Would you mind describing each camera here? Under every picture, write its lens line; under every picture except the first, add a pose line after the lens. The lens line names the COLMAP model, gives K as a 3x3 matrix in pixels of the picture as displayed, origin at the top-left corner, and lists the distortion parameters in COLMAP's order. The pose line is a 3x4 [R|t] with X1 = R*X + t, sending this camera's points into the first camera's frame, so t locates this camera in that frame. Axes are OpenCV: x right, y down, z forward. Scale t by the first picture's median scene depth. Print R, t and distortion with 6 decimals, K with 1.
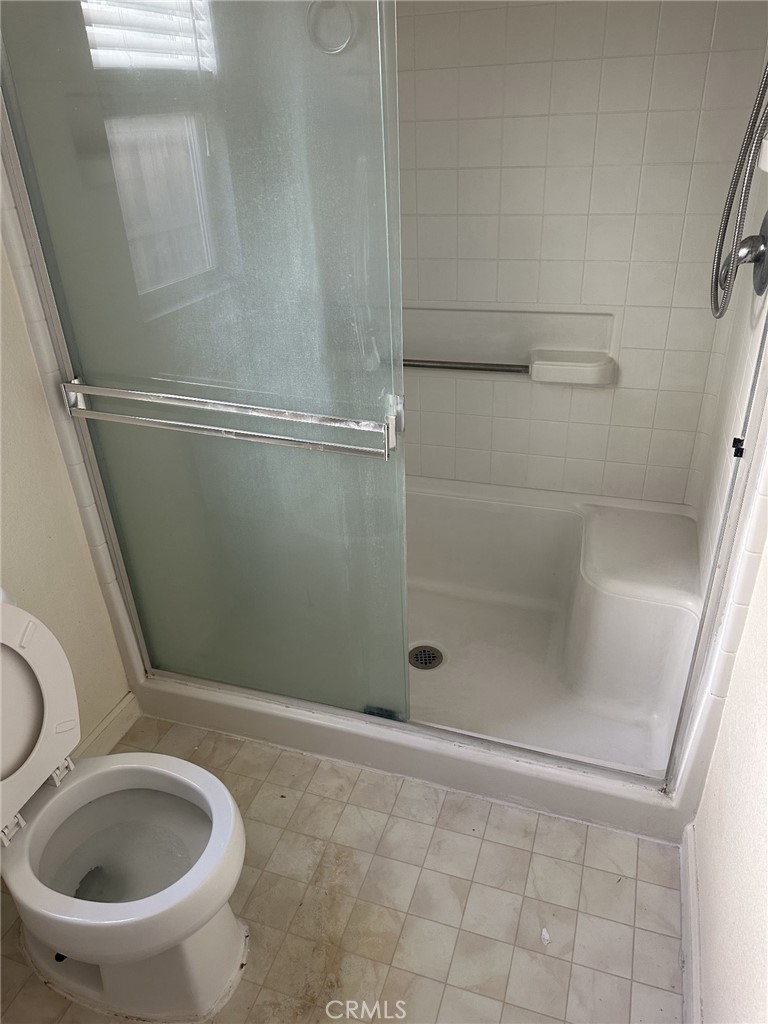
lens RADIAL K [[721.0, 0, 384.0], [0, 721.0, 512.0], [0, 0, 1]] dist [0.005097, 0.002571]
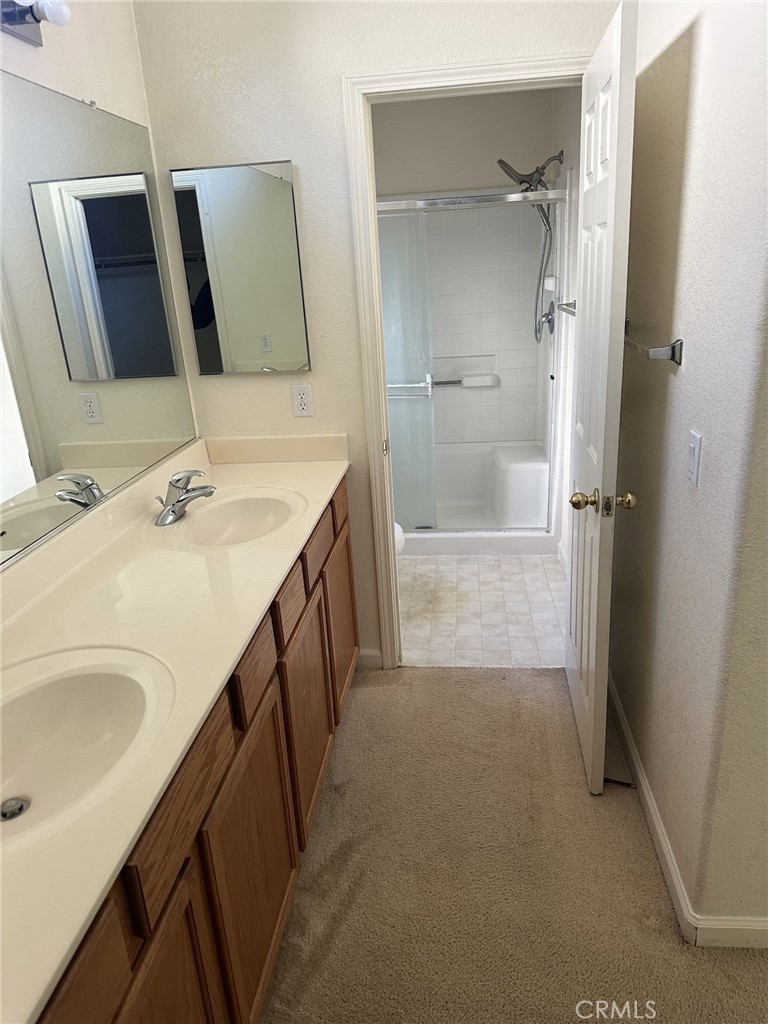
lens RADIAL K [[720.5, 0, 381.0], [0, 720.5, 521.4], [0, 0, 1]] dist [0.164999, -0.300318]
pose [[0.974737, -0.090049, 0.204400, -0.662302], [0.123600, 0.979704, -0.157806, 0.674524], [-0.186041, 0.179083, 0.966084, -1.276289]]
